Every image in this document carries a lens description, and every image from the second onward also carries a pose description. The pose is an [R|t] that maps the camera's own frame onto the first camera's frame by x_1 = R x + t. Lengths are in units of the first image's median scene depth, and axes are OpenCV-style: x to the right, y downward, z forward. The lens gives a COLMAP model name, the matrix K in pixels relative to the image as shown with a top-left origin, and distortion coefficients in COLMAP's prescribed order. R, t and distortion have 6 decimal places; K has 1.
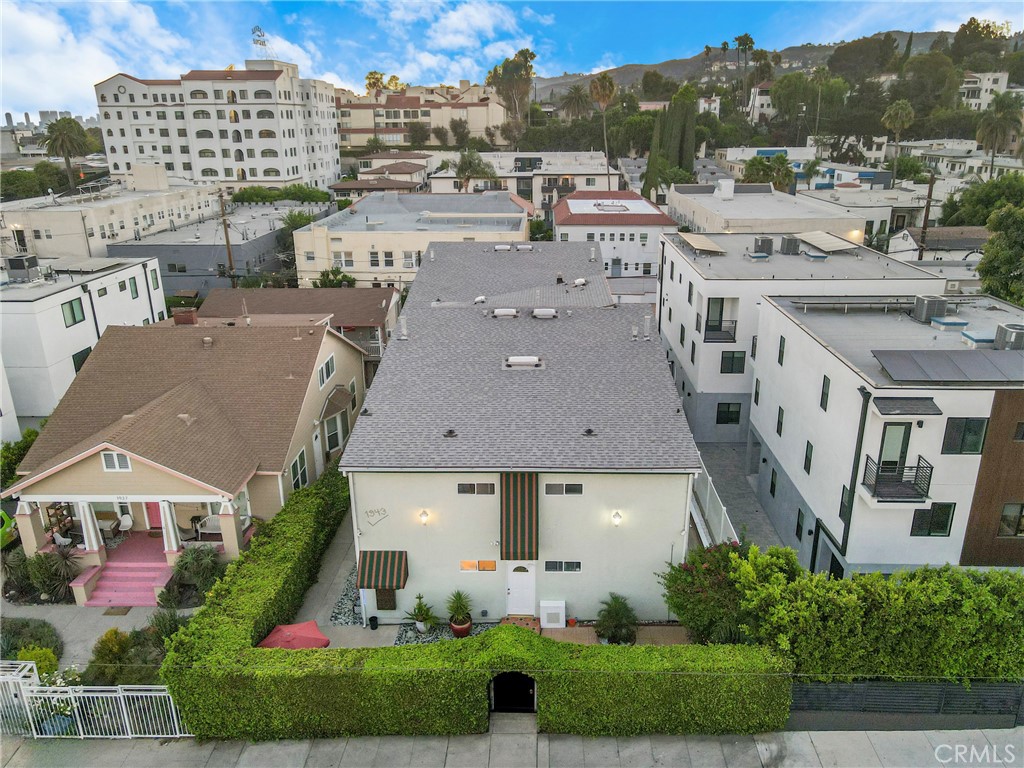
lens RADIAL K [[750.2, 0, 524.3], [0, 750.2, 379.8], [0, 0, 1]] dist [0.009657, 0.006086]
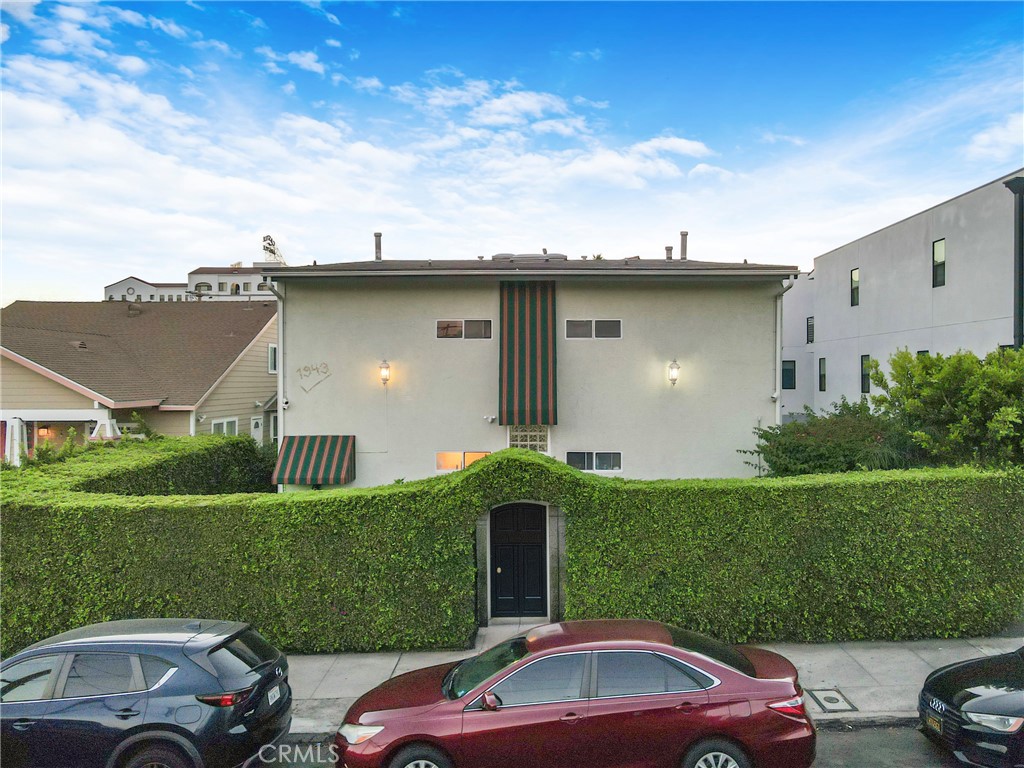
lens RADIAL K [[750.2, 0, 523.0], [0, 750.2, 382.9], [0, 0, 1]] dist [0.009657, 0.006086]
pose [[0.999959, 0.005802, 0.006908, -0.007480], [-0.003243, 0.945768, -0.324825, 0.201889], [-0.008418, 0.324790, 0.945749, 0.184408]]
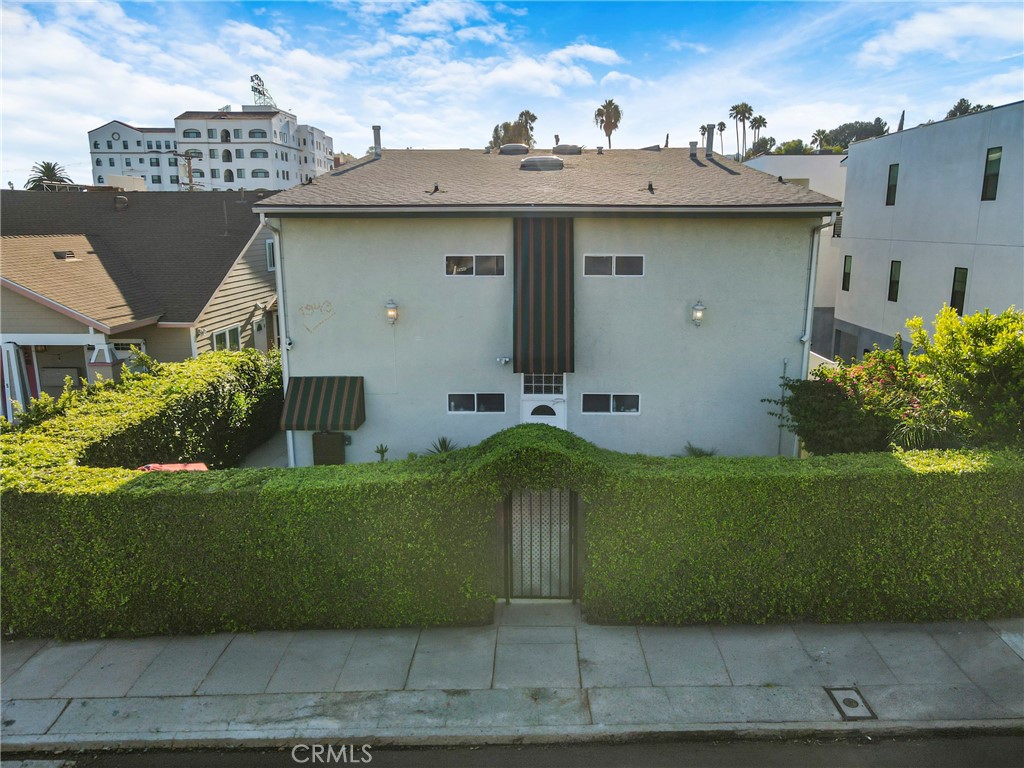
lens RADIAL K [[750.2, 0, 522.8], [0, 750.2, 381.1], [0, 0, 1]] dist [0.009657, 0.006086]
pose [[0.999984, 0.005030, 0.002712, -0.012268], [-0.004650, 0.992095, -0.125405, 0.157587], [-0.003322, 0.125390, 0.992102, 0.189802]]
